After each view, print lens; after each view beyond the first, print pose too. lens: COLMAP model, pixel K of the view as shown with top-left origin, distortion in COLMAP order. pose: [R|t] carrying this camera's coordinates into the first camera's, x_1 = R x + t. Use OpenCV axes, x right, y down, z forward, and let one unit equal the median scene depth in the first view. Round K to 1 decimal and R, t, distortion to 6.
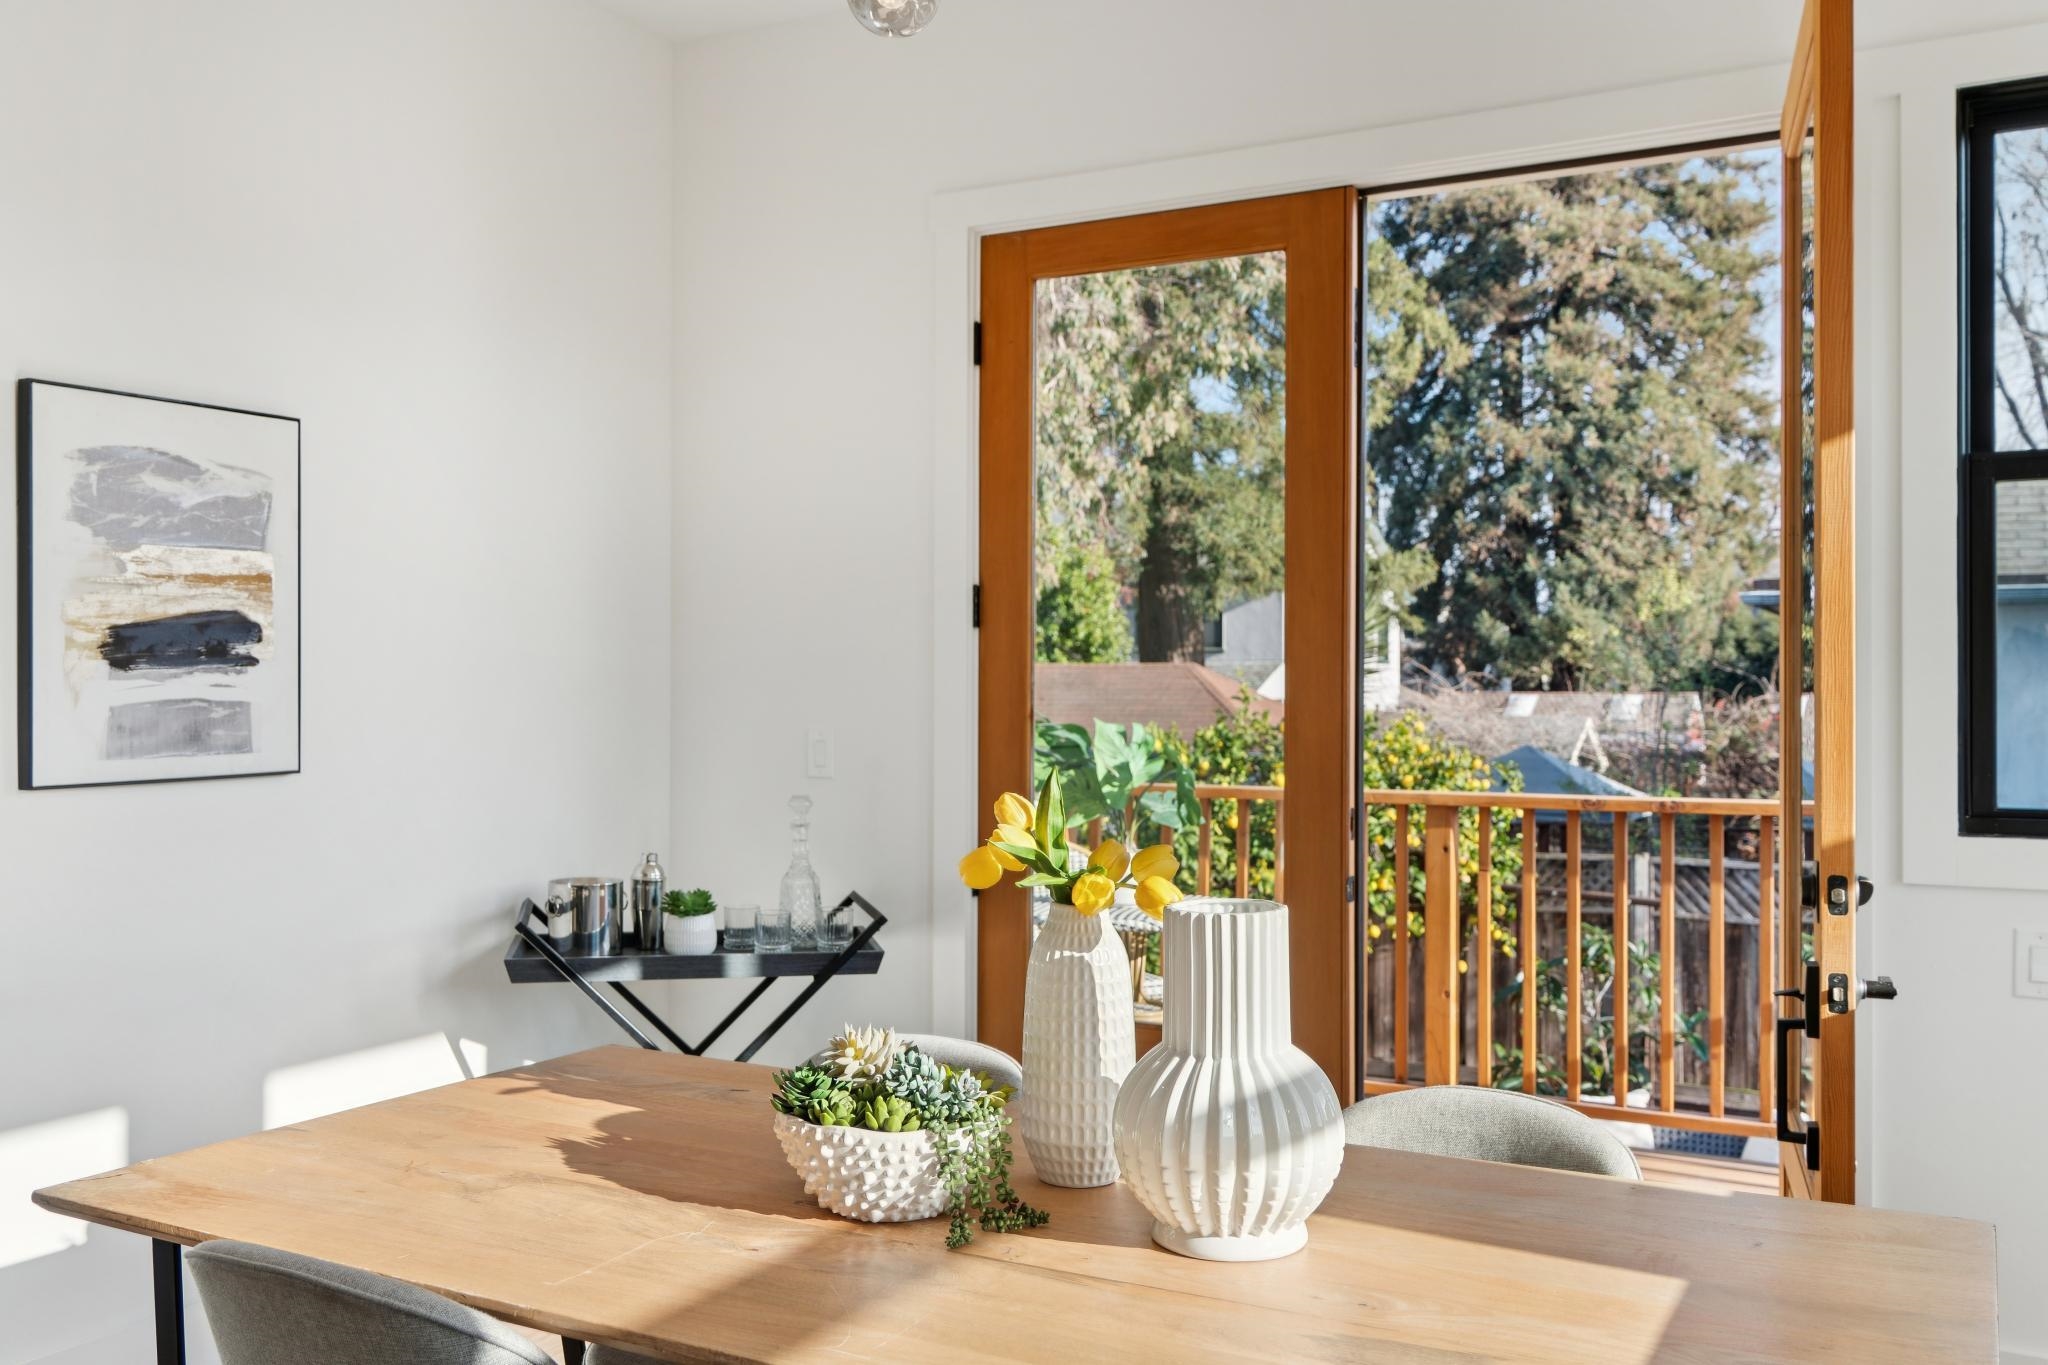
lens RADIAL K [[1740.9, 0, 1019.1], [0, 1740.9, 681.0], [0, 0, 1]] dist [0.000528, 0.000434]
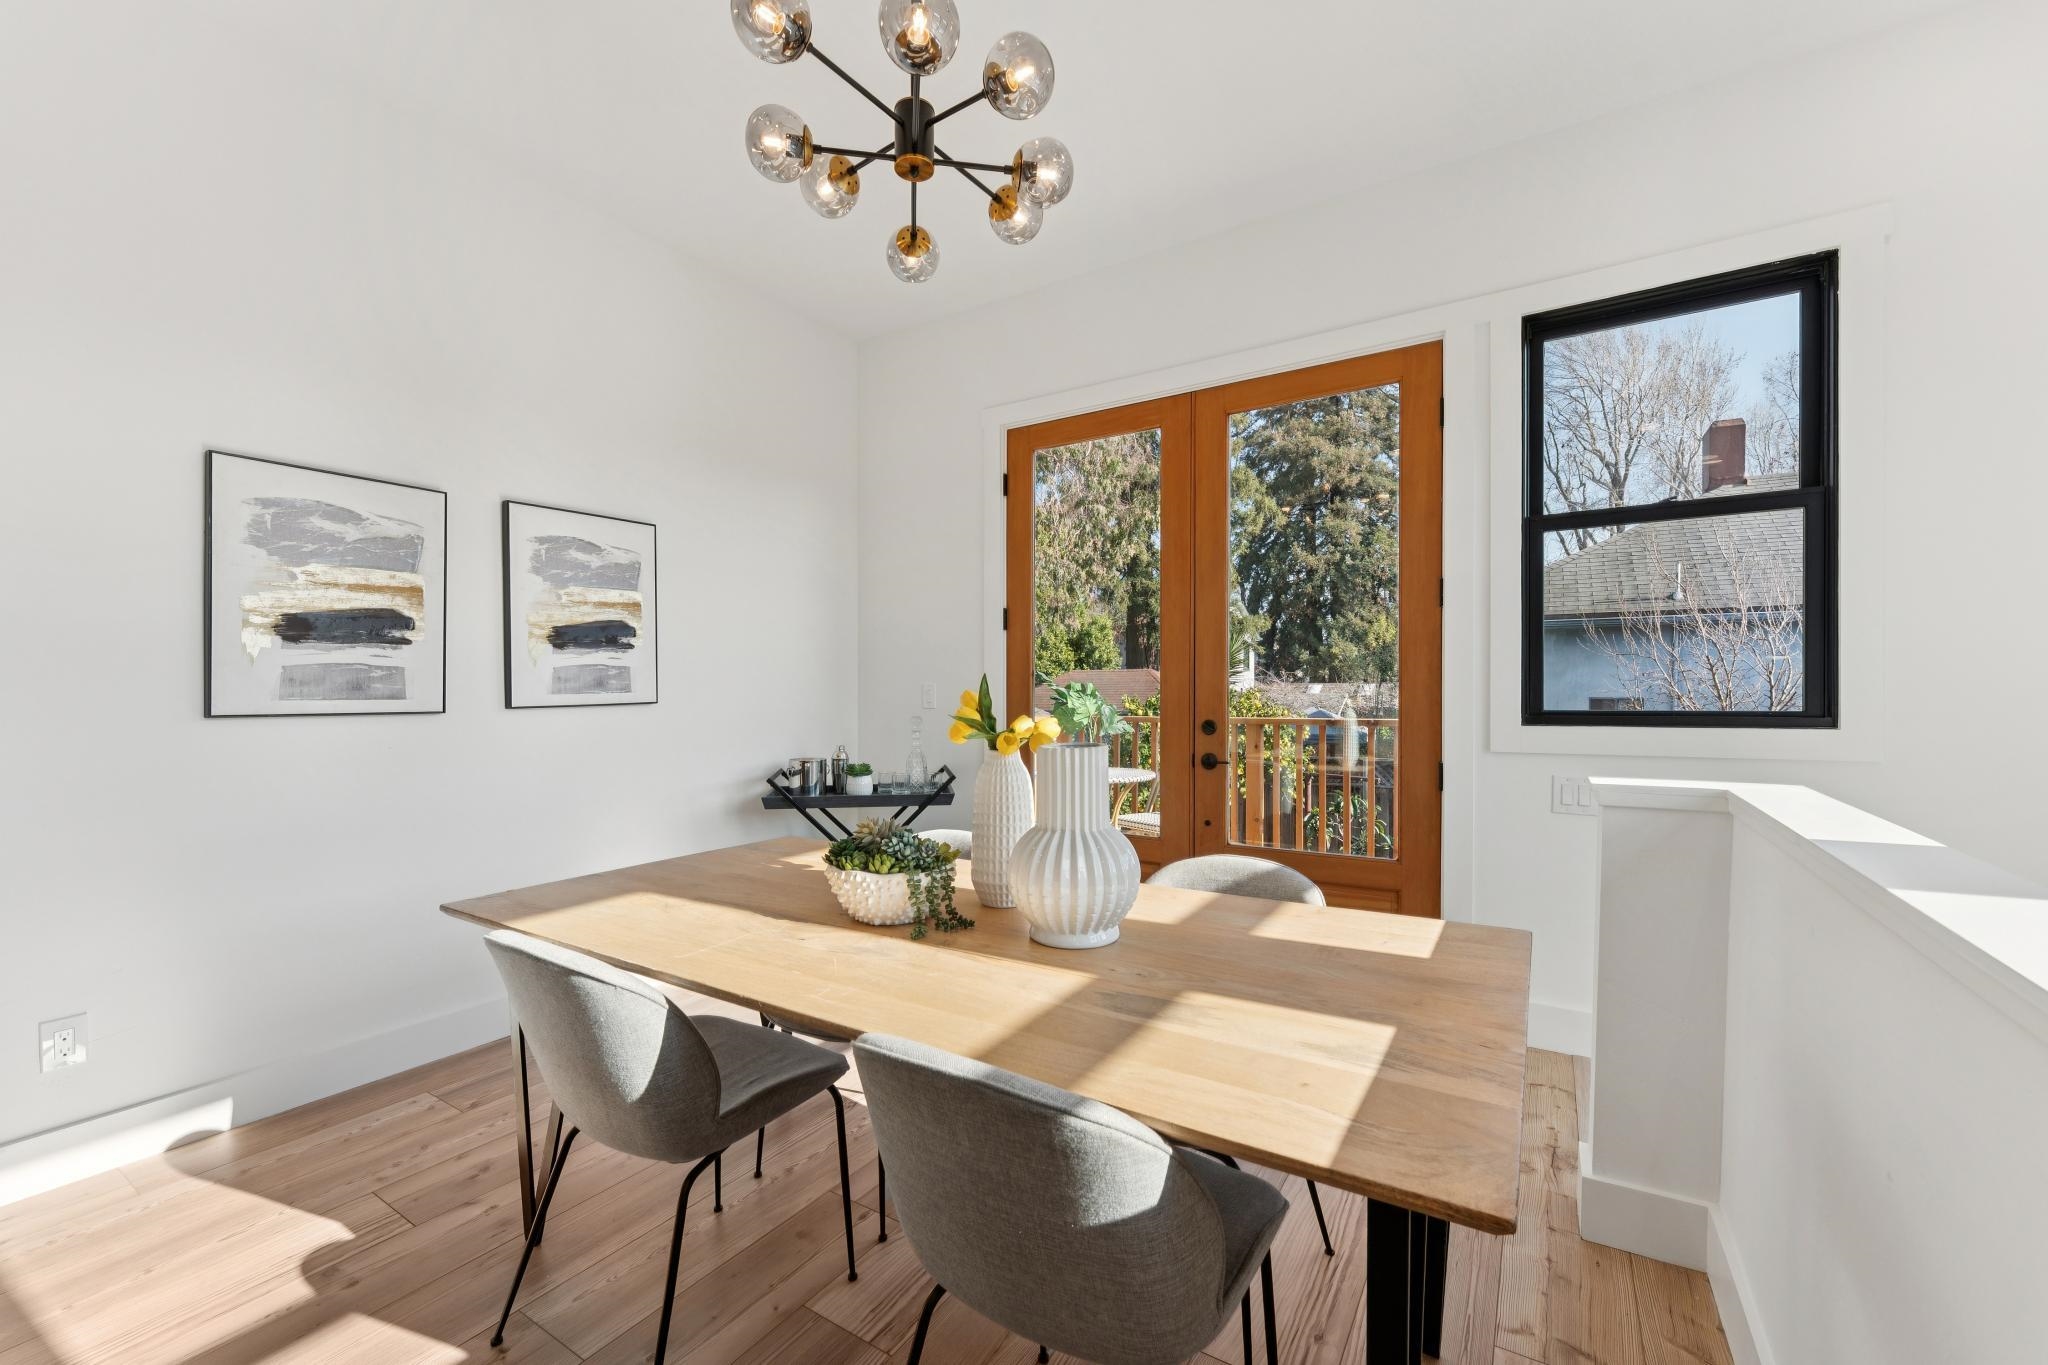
lens RADIAL K [[820.3, 0, 1022.2], [0, 820.3, 697.1], [0, 0, 1]] dist [-0.000298, -0.000306]
pose [[0.997897, -0.009100, -0.064179, 0.054747], [0.010202, 0.999806, 0.016862, 0.030303], [0.064013, -0.017481, 0.997796, 0.082946]]
